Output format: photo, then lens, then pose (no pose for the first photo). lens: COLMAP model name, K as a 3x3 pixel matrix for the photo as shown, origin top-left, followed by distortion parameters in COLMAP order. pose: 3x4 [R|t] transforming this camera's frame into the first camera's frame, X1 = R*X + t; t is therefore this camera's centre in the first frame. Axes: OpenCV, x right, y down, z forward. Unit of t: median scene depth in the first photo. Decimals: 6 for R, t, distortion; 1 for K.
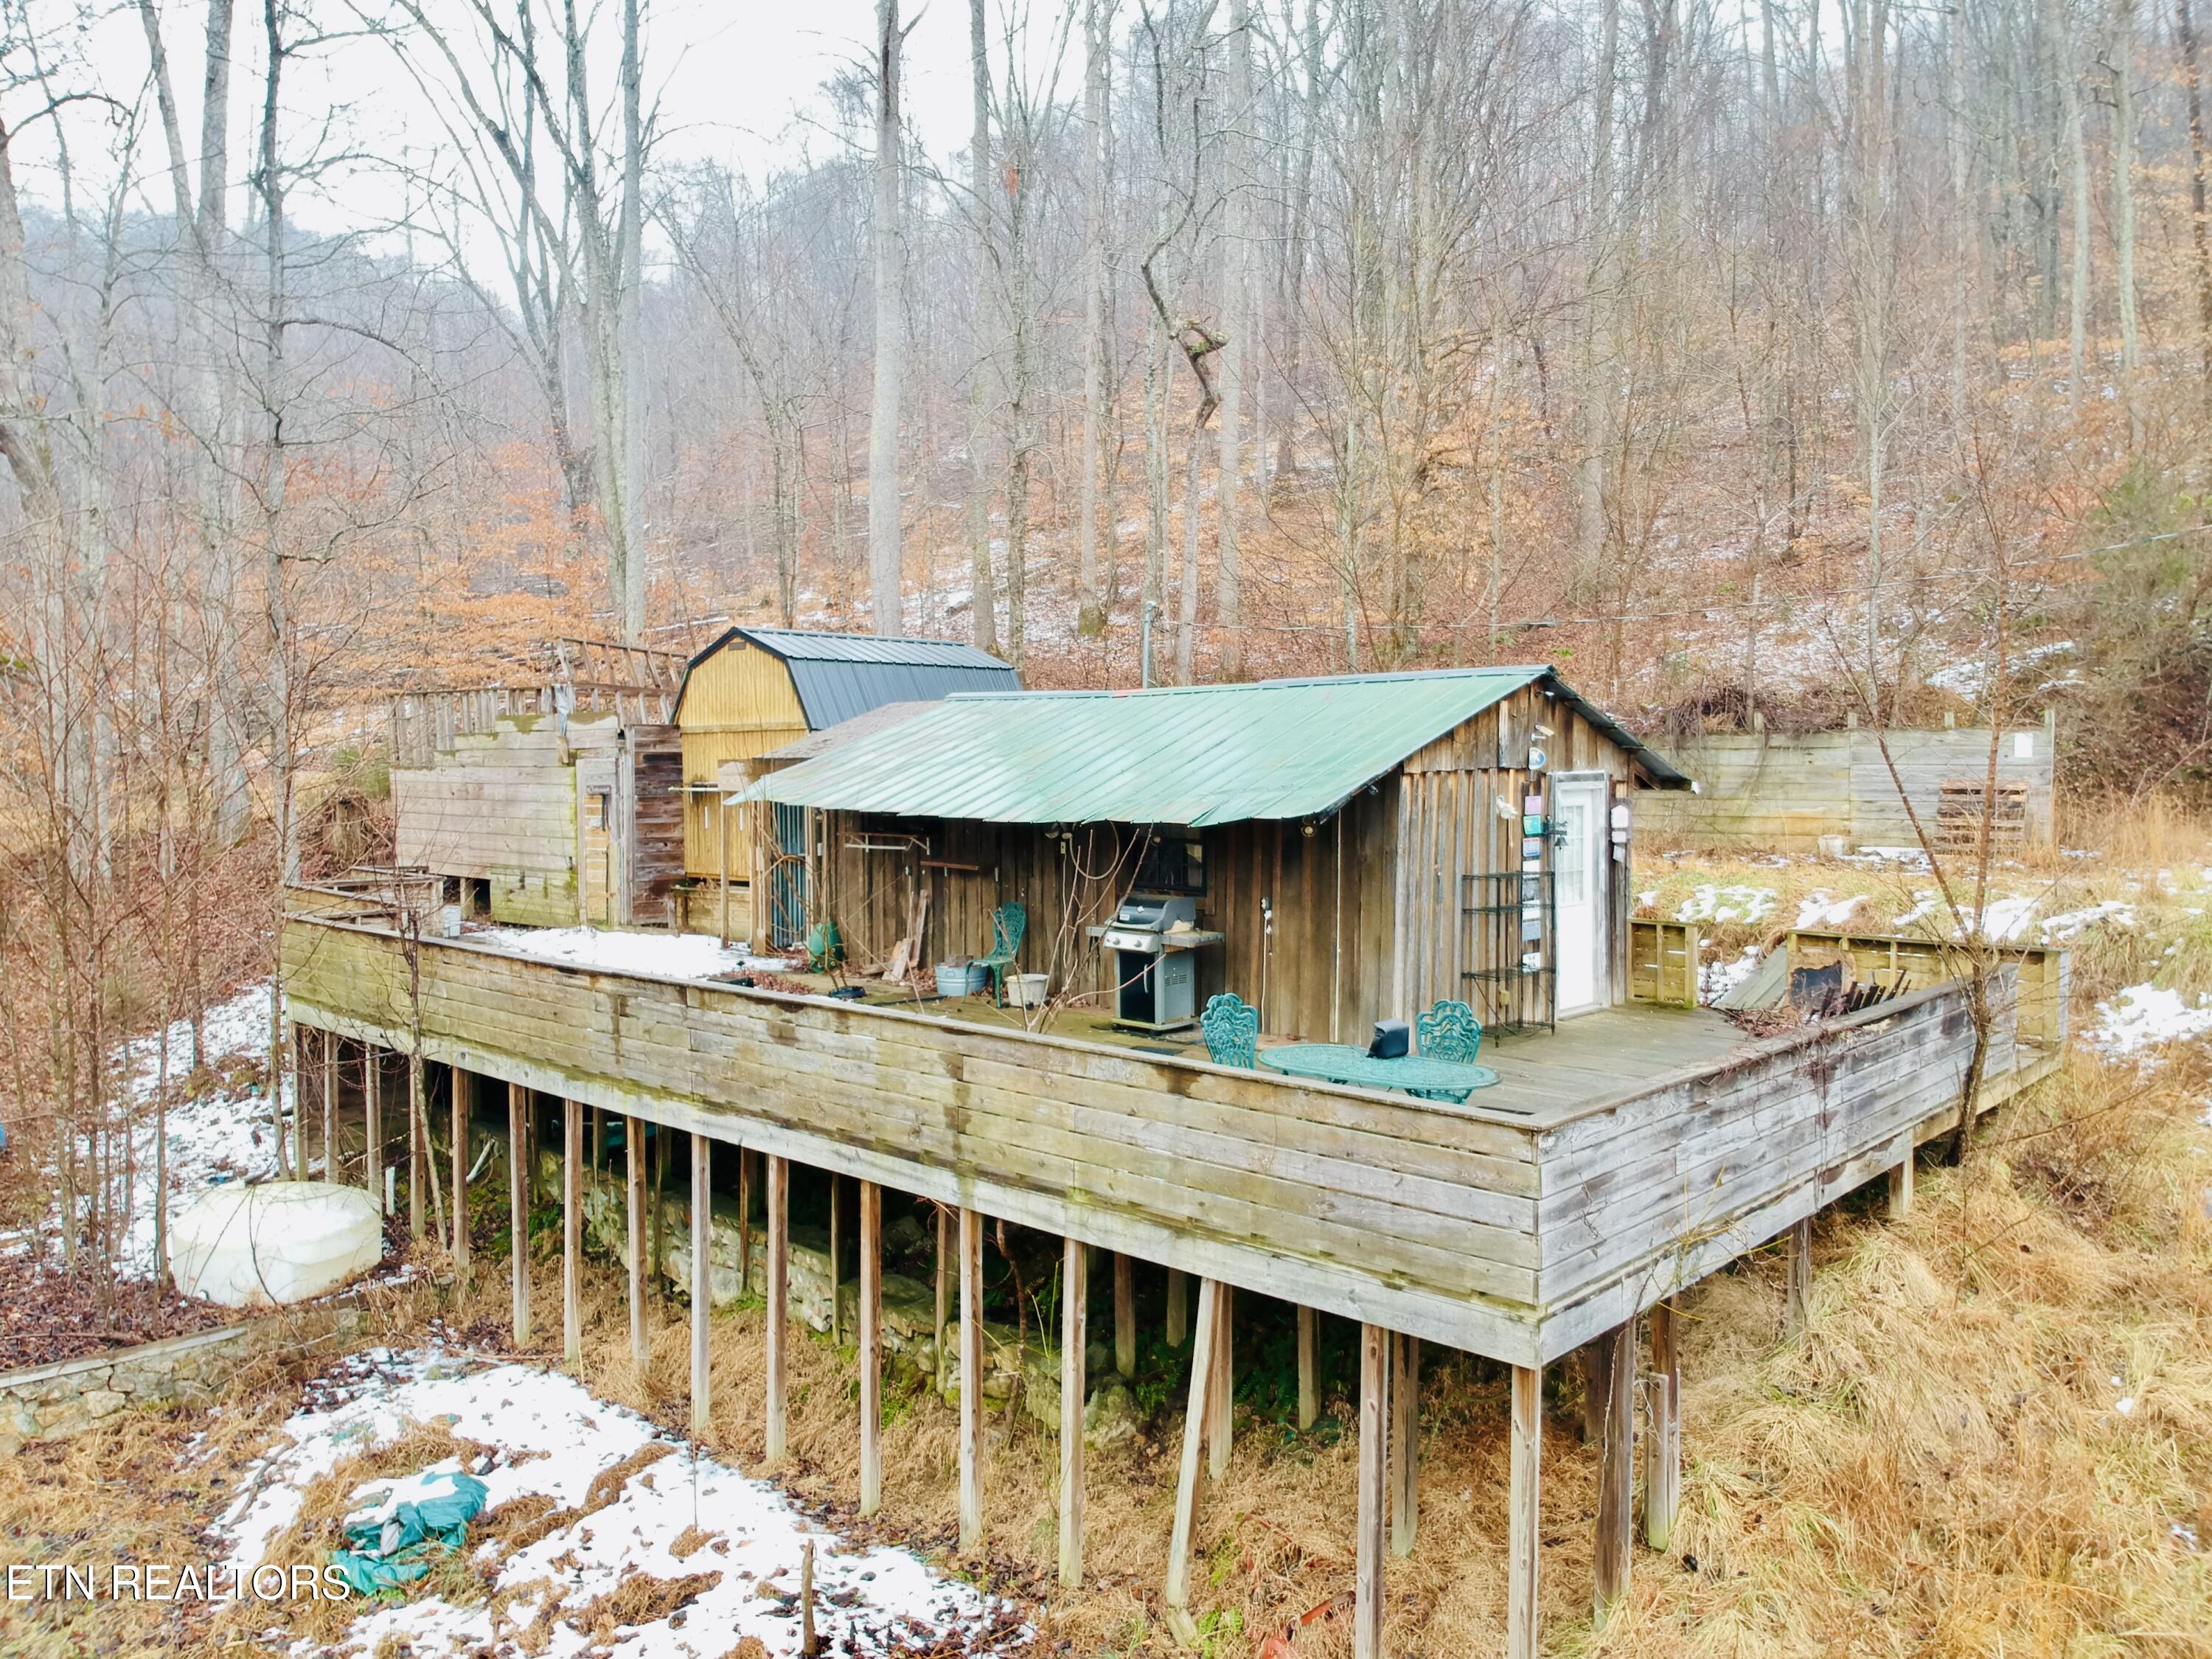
lens RADIAL K [[1622.1, 0, 1133.7], [0, 1622.1, 834.1], [0, 0, 1]] dist [0.094771, -0.144224]
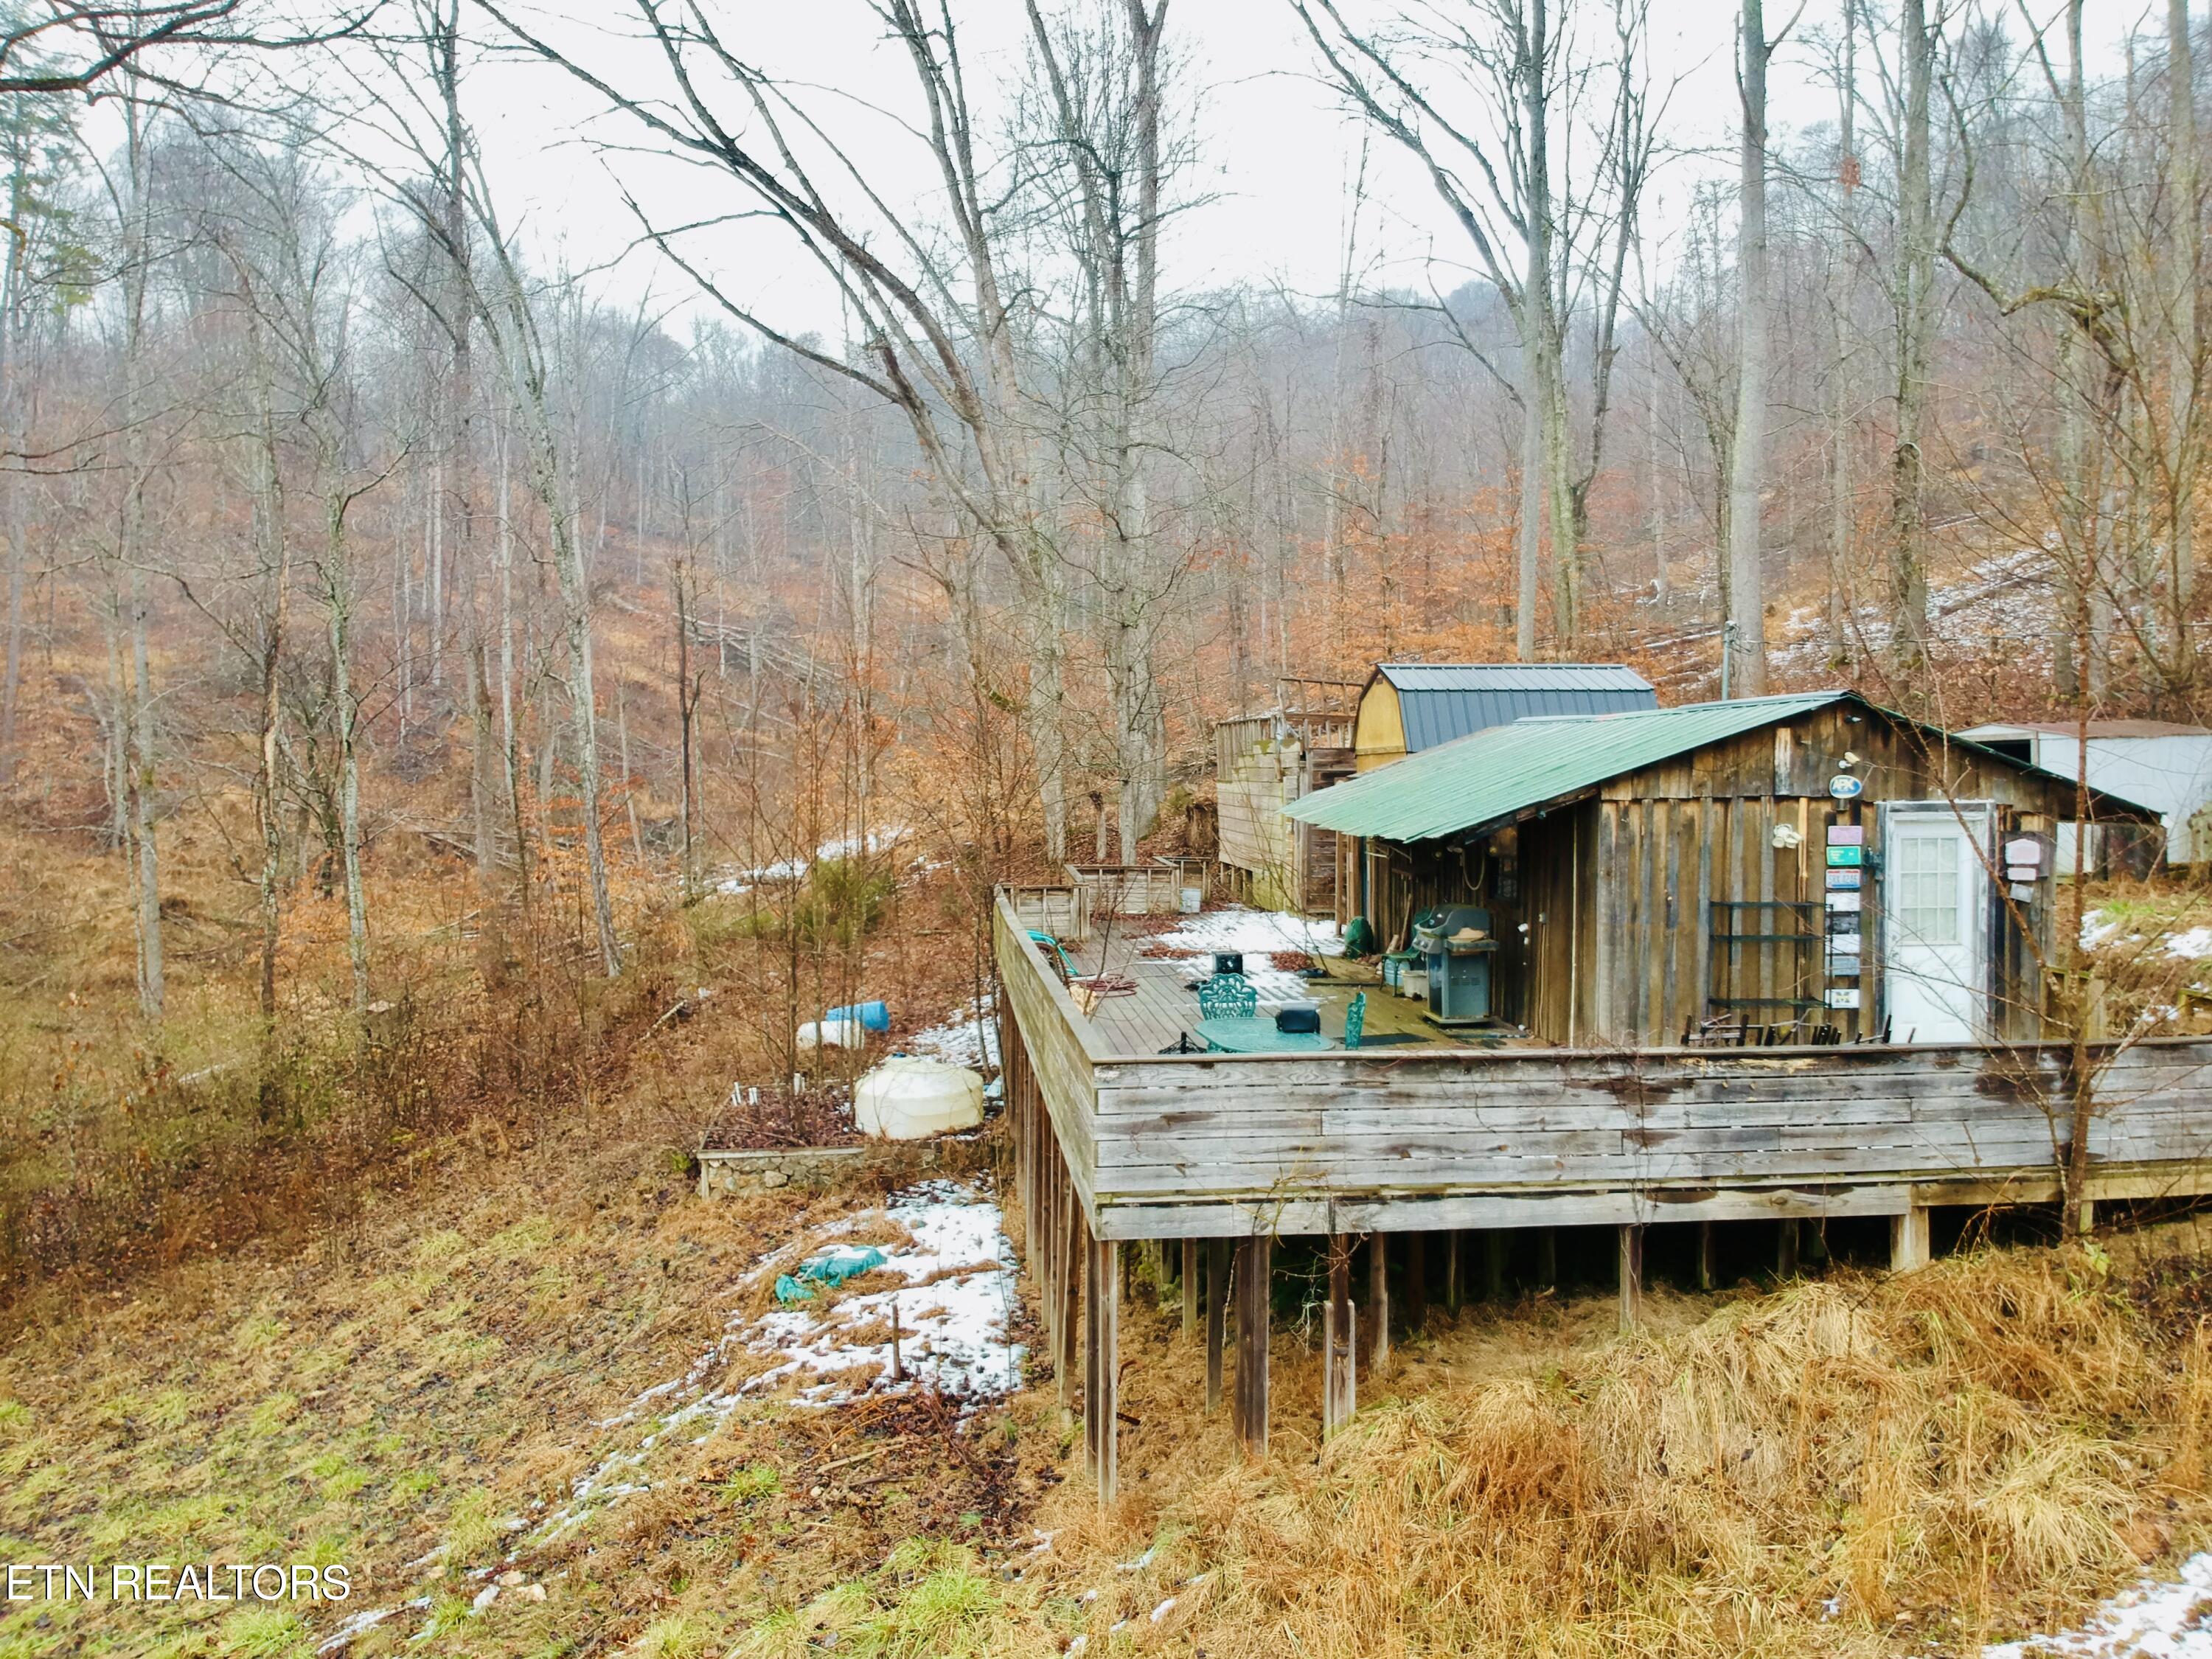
lens RADIAL K [[1622.1, 0, 1133.7], [0, 1622.1, 834.1], [0, 0, 1]] dist [0.094771, -0.144224]
pose [[0.773566, 0.030785, -0.632967, 0.554637], [-0.034558, 0.999382, 0.006372, -0.010384], [0.632772, 0.016945, 0.774152, -0.018096]]
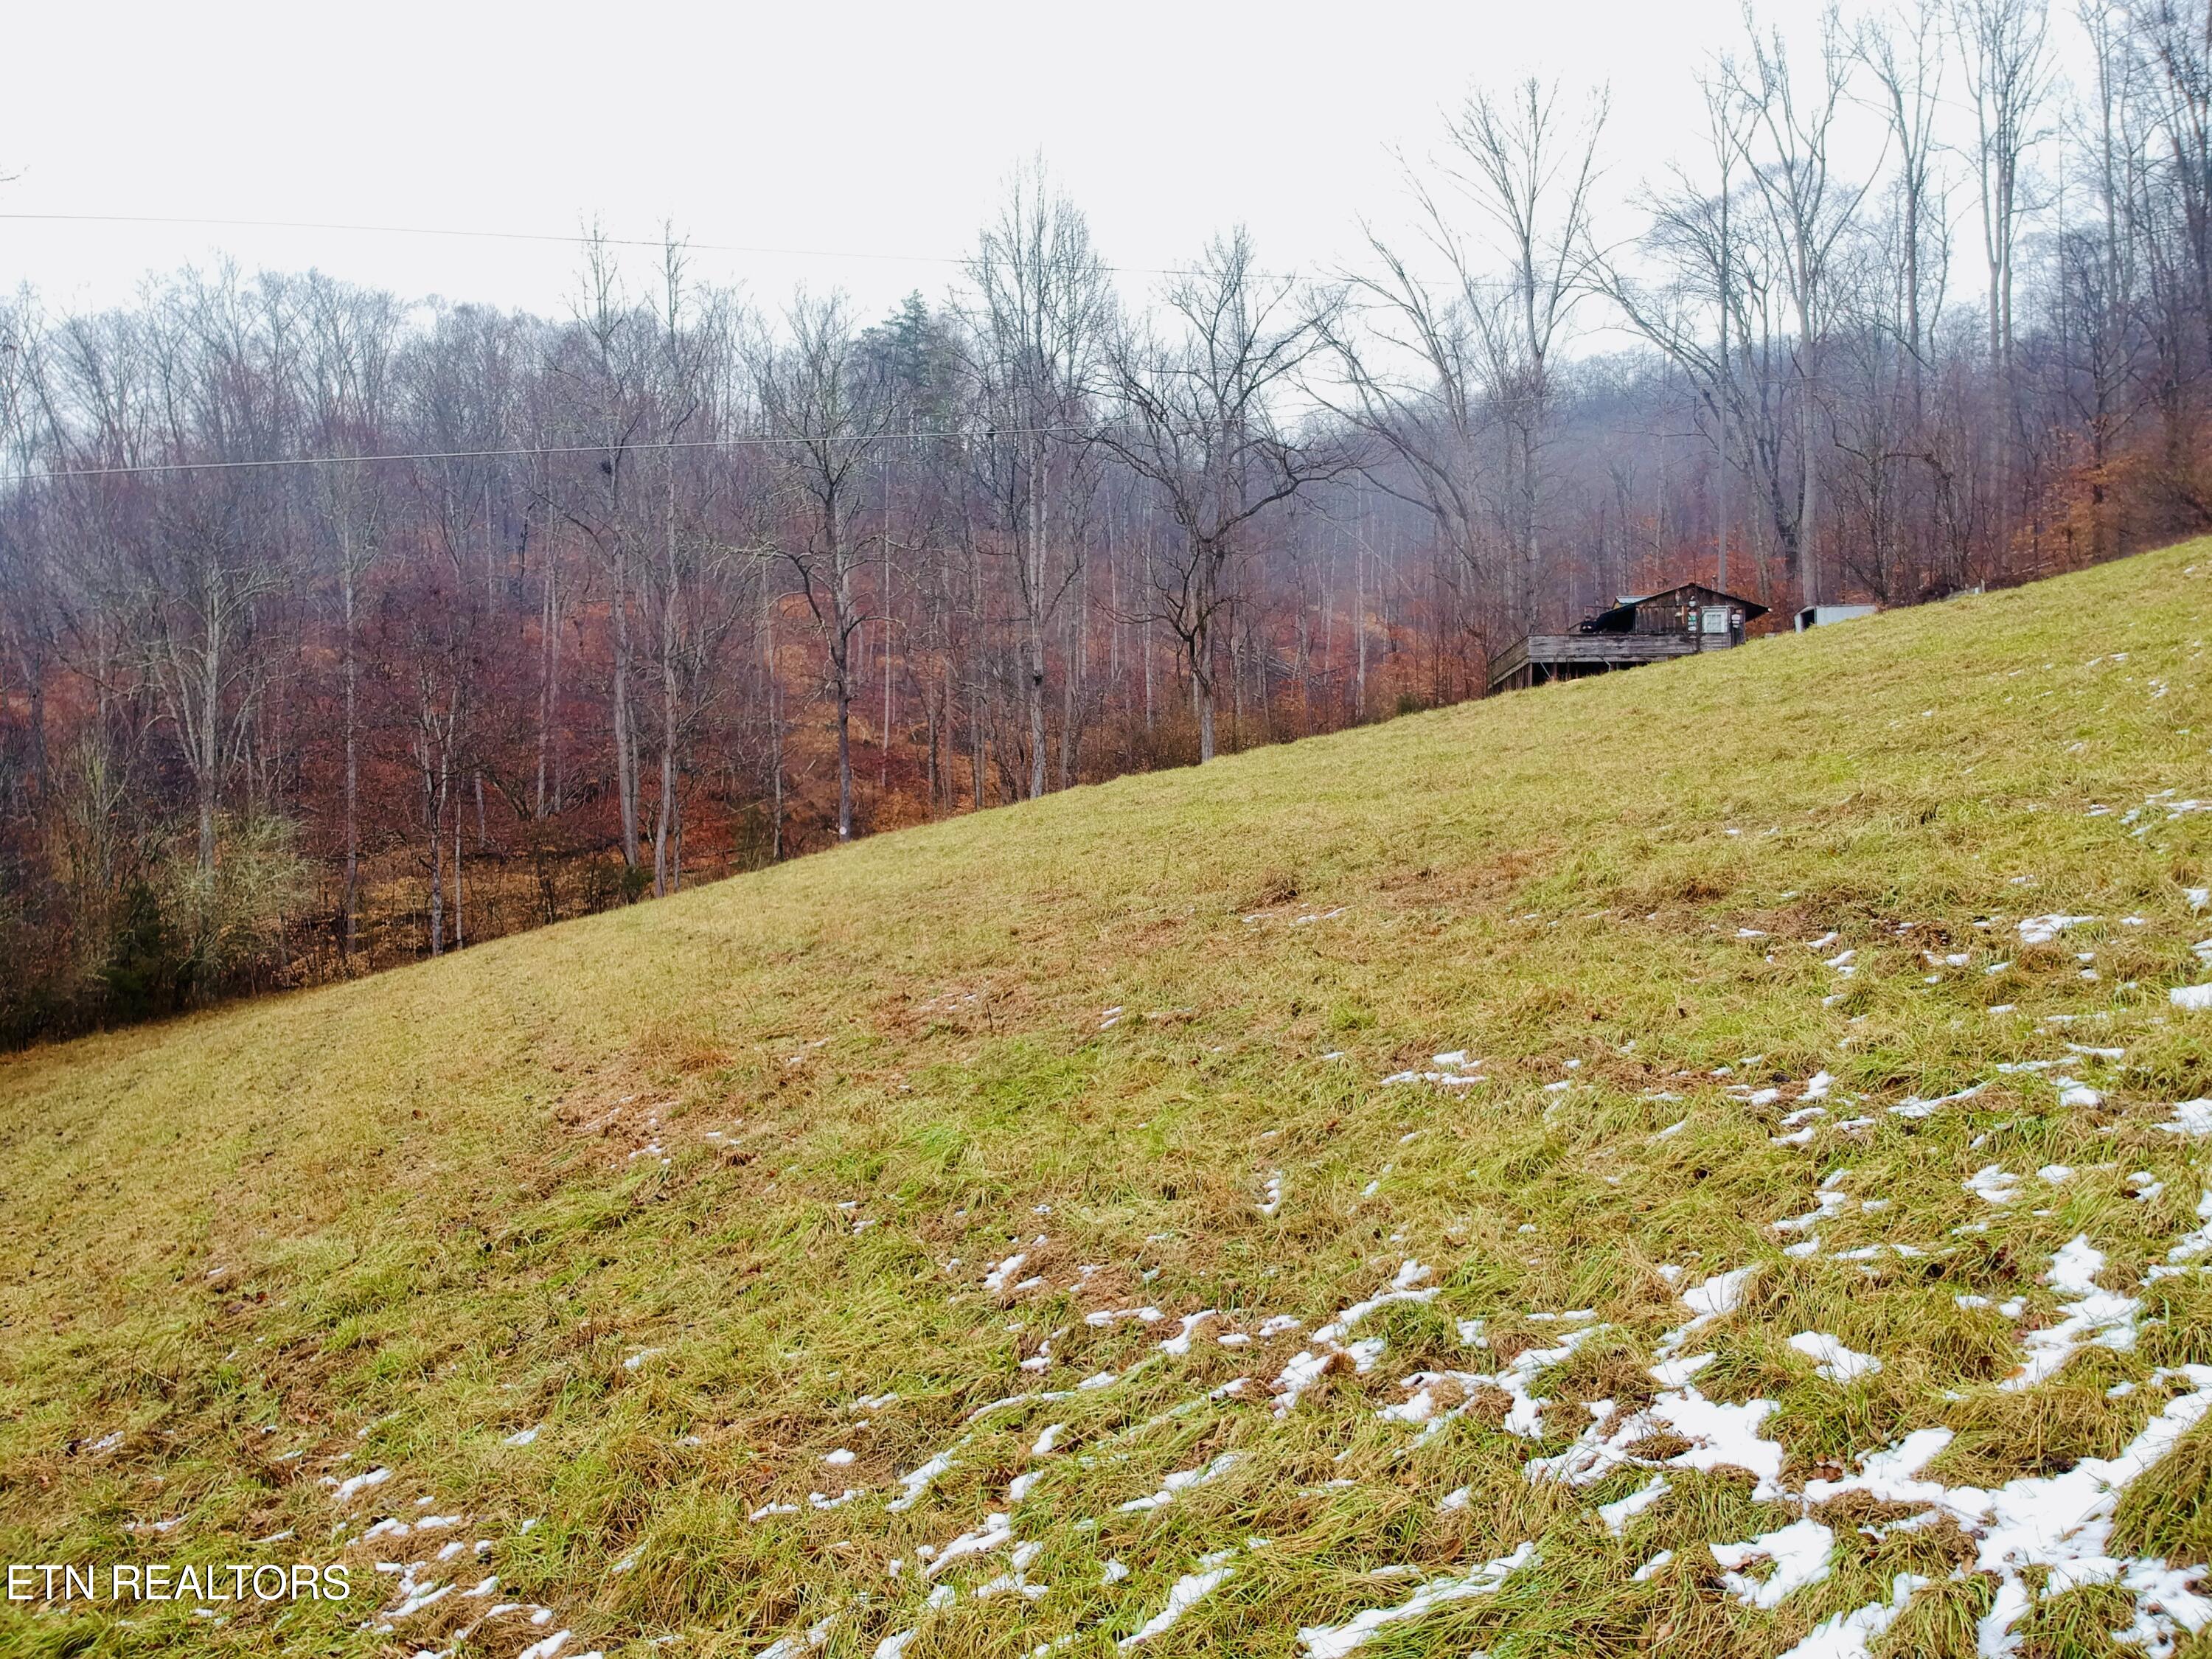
lens RADIAL K [[1622.1, 0, 1133.7], [0, 1622.1, 834.1], [0, 0, 1]] dist [0.094771, -0.144224]
pose [[0.605721, 0.012204, -0.795584, 3.013435], [-0.038118, 0.999179, -0.013694, 0.733697], [0.794764, 0.038621, 0.605689, -3.036433]]
